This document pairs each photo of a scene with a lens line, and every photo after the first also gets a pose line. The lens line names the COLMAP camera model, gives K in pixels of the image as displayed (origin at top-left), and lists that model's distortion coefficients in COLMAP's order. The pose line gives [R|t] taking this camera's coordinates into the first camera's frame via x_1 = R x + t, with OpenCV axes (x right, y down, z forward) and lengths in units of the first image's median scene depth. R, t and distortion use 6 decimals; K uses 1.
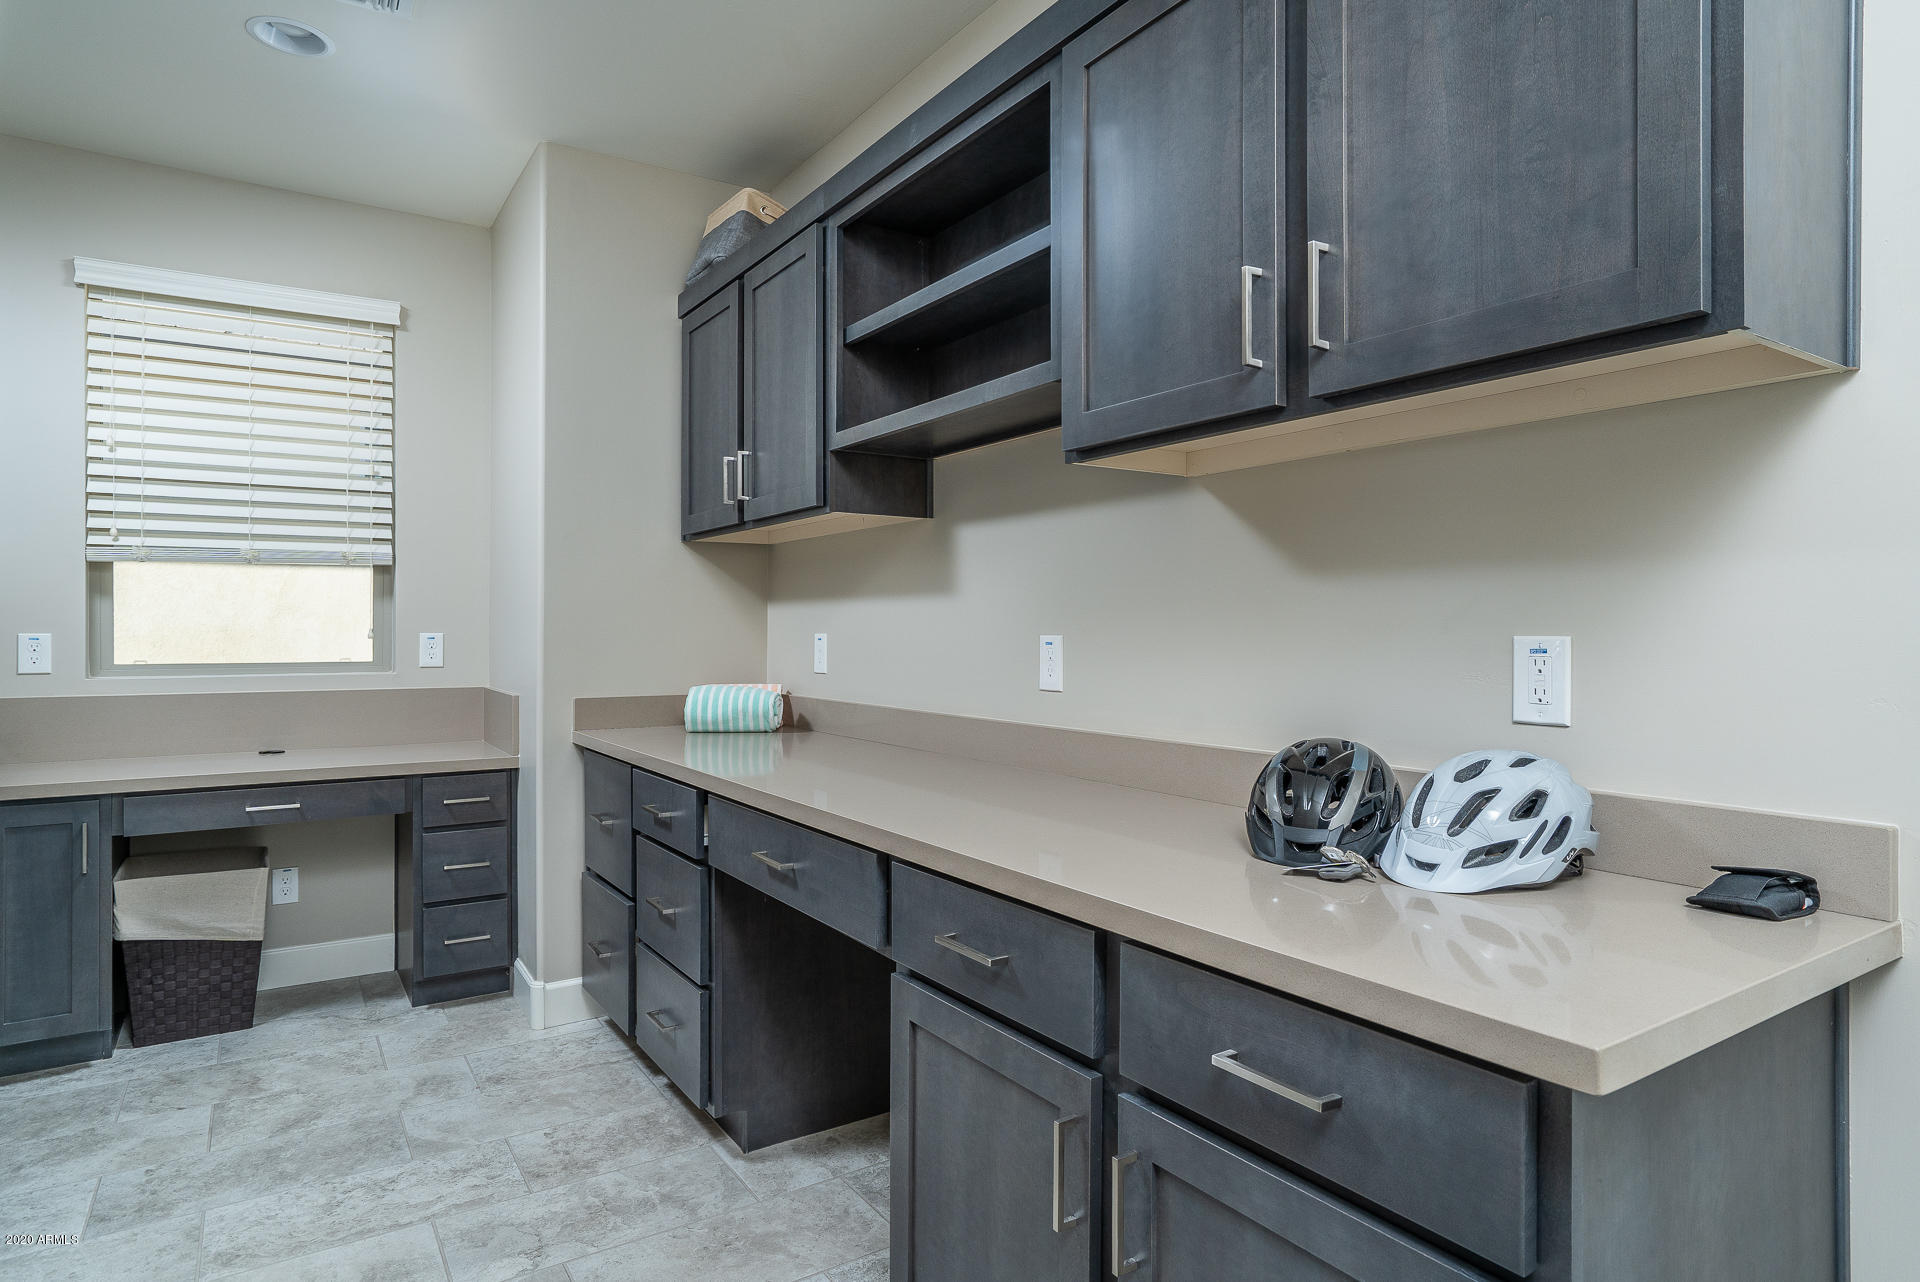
lens RADIAL K [[1059.6, 0, 961.1], [0, 1059.6, 631.8], [0, 0, 1]] dist [0.000323, 0.000532]
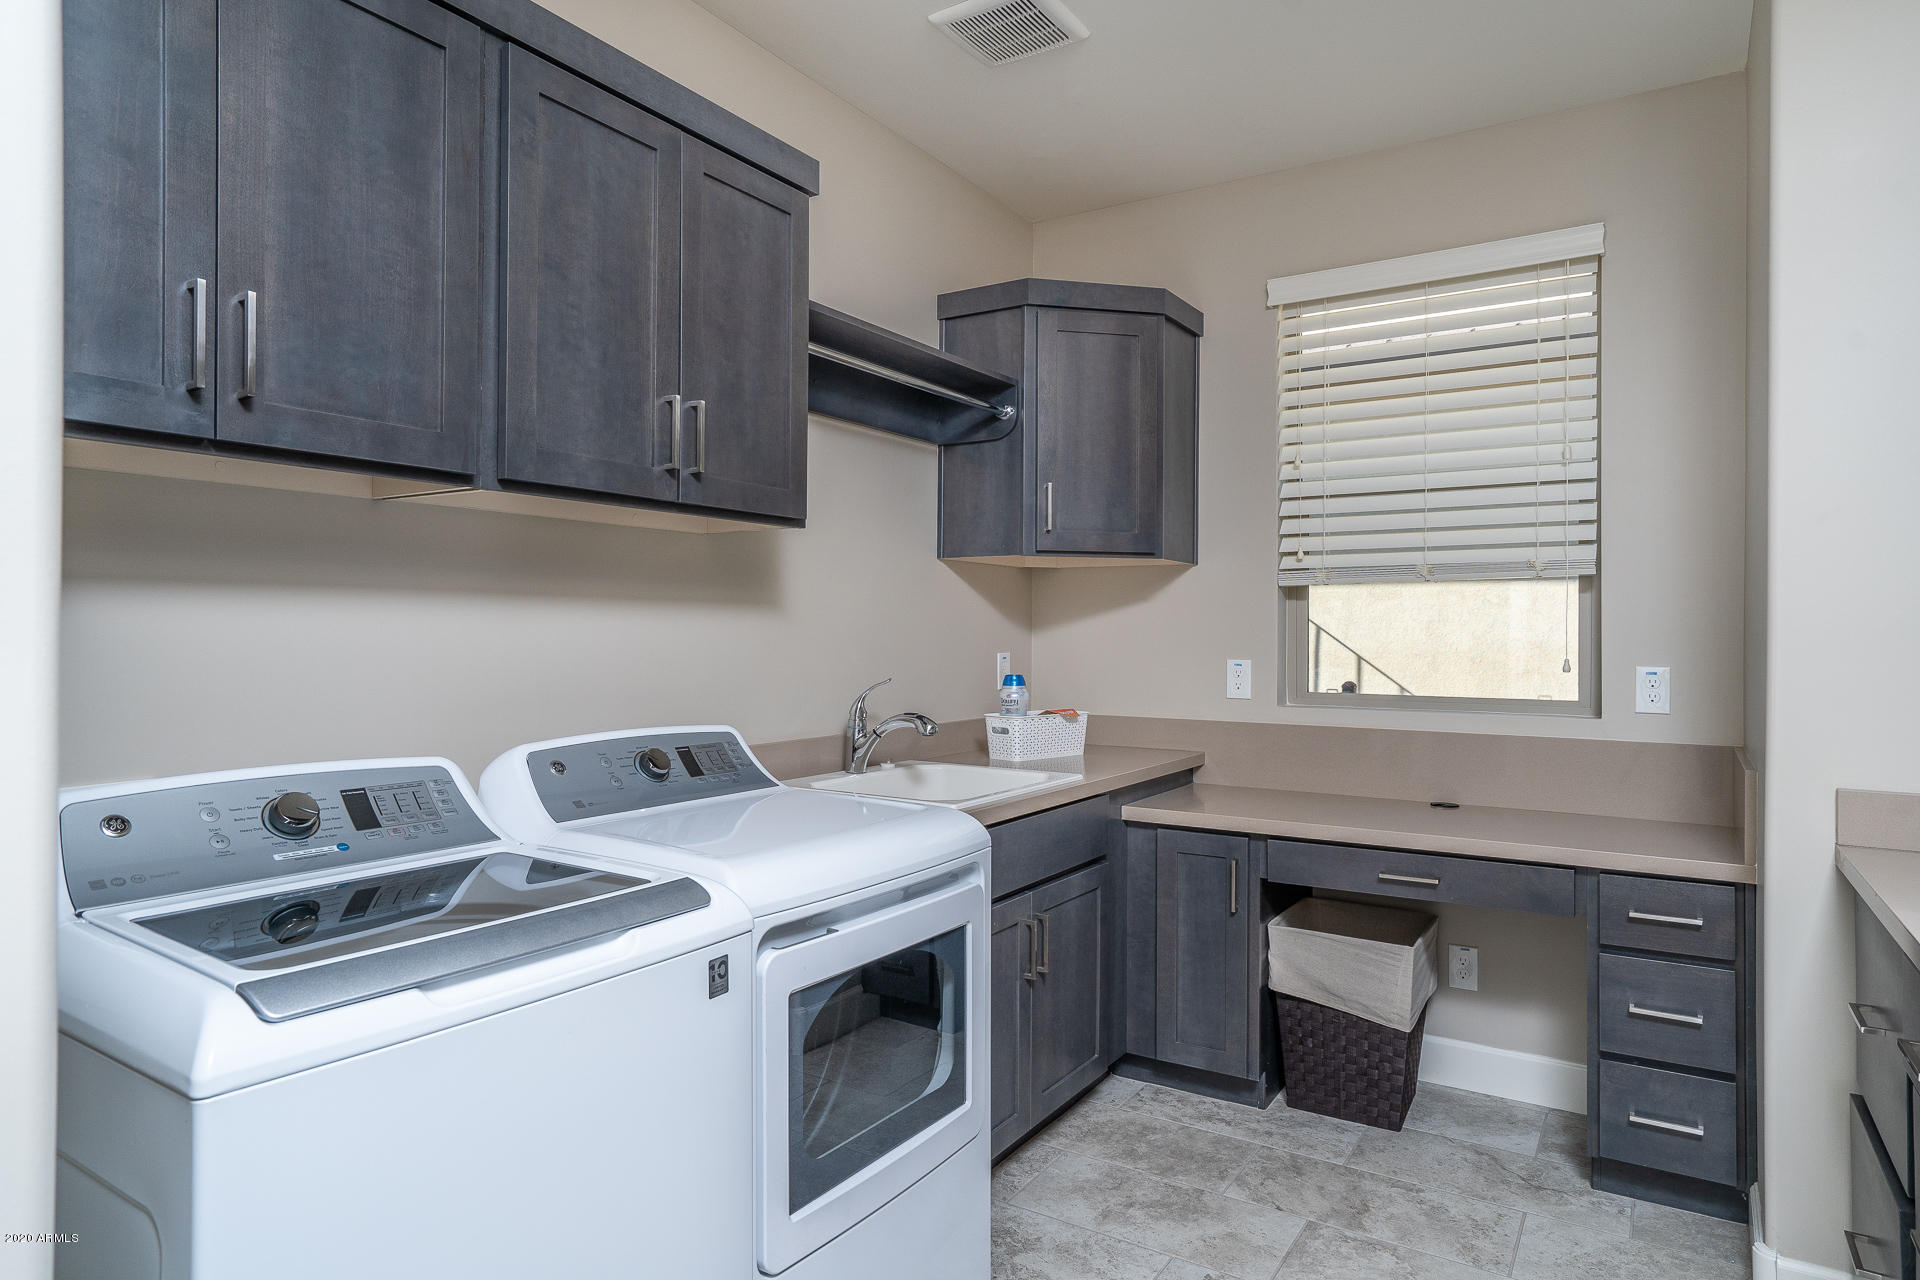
lens RADIAL K [[1115.7, 0, 956.2], [0, 1115.7, 642.7], [0, 0, 1]] dist [-0.005594, -0.000643]
pose [[0.412978, 0.002086, -0.910739, -0.011211], [-0.011339, 0.999932, -0.002851, -0.008814], [0.910671, 0.011504, 0.412973, 0.326167]]
